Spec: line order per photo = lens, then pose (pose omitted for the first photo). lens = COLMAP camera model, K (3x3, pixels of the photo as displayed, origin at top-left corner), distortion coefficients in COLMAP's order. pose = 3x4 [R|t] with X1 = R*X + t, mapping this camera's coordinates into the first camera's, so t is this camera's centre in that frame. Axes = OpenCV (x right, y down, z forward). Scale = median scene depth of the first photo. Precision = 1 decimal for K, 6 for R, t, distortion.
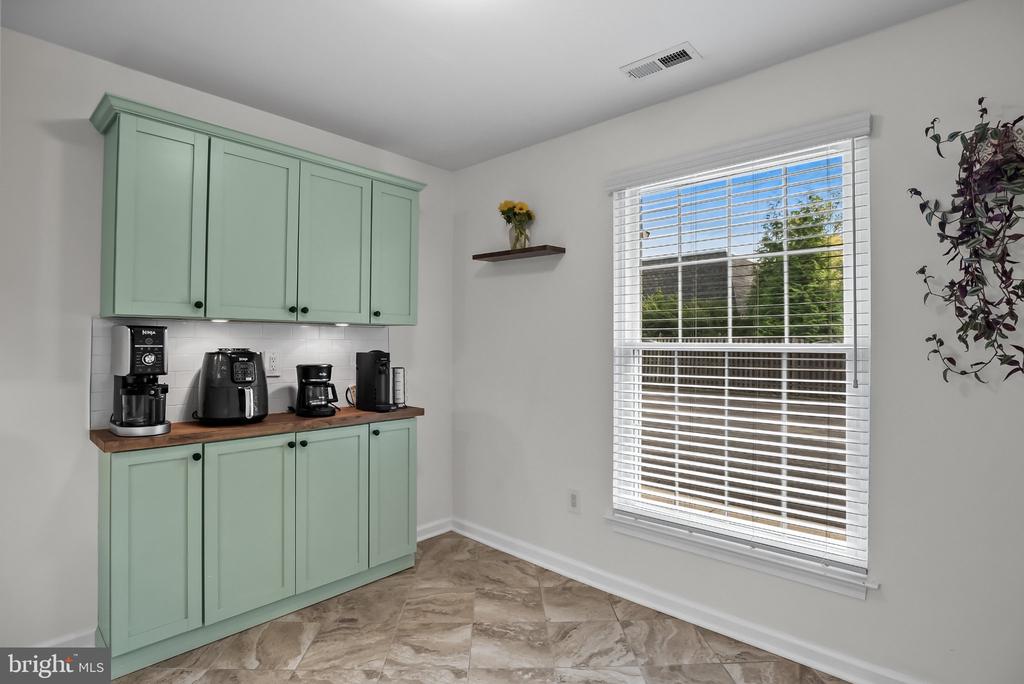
lens RADIAL K [[508.4, 0, 520.7], [0, 508.4, 336.6], [0, 0, 1]] dist [-0.027967, 0.004560]
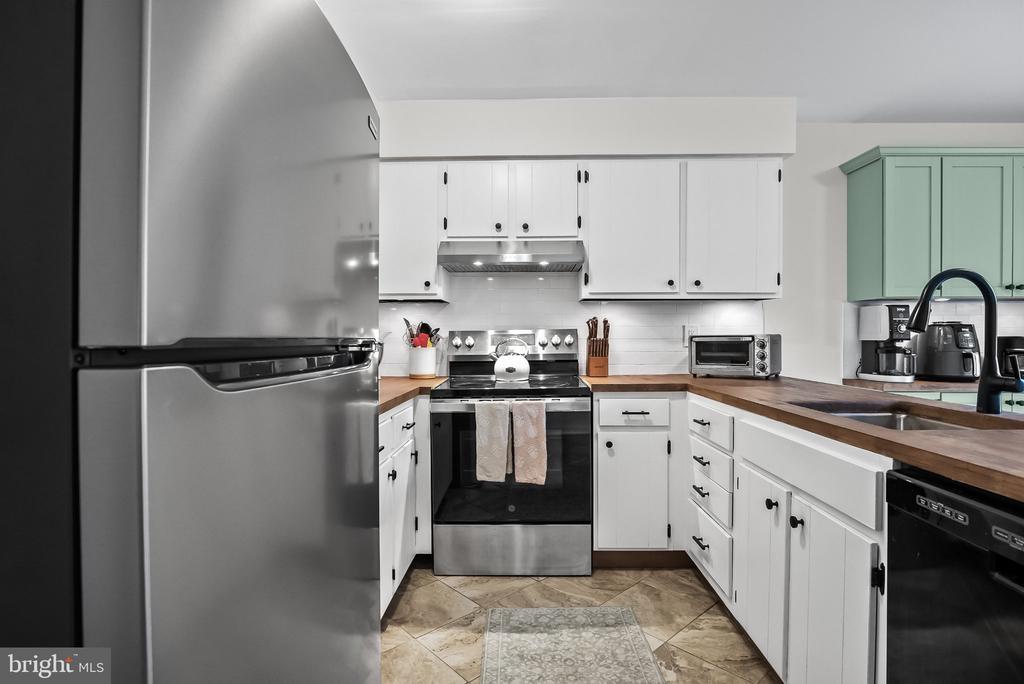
lens RADIAL K [[508.4, 0, 514.5], [0, 508.4, 334.0], [0, 0, 1]] dist [-0.027967, 0.004560]
pose [[0.656378, -0.011655, -0.754342, -0.340094], [0.013772, 0.999899, -0.003466, 0.043428], [0.754307, -0.008114, 0.656472, -0.613126]]
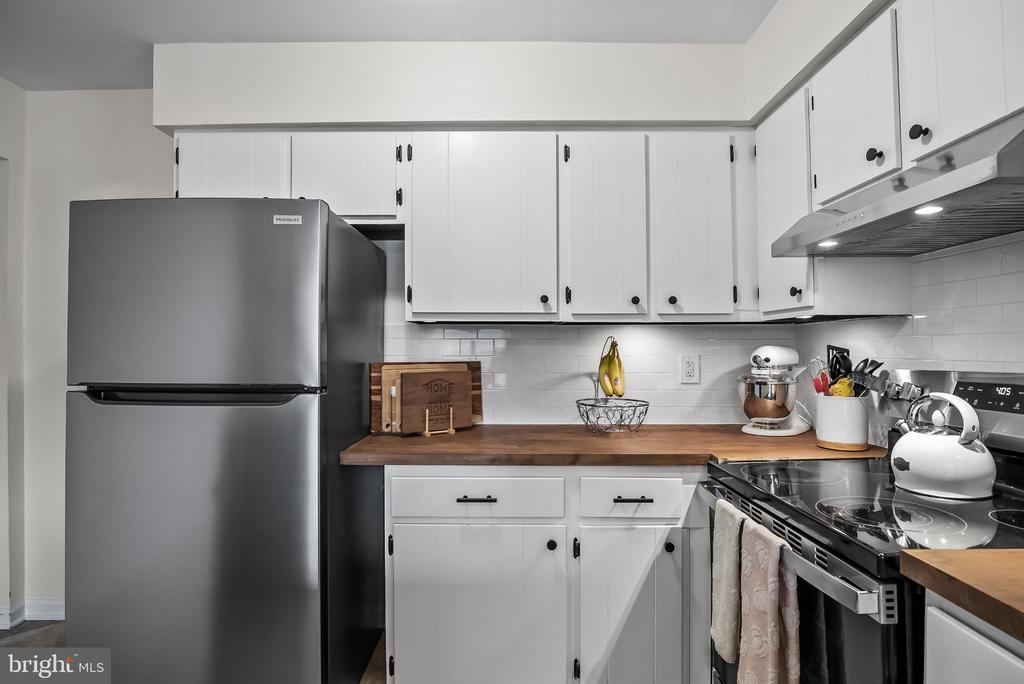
lens RADIAL K [[508.4, 0, 511.4], [0, 508.4, 333.5], [0, 0, 1]] dist [-0.027967, 0.004560]
pose [[-0.740973, -0.025596, -0.671046, -0.590801], [0.001568, 0.999205, -0.039843, 0.006440], [0.671533, -0.030575, -0.740344, 0.274828]]
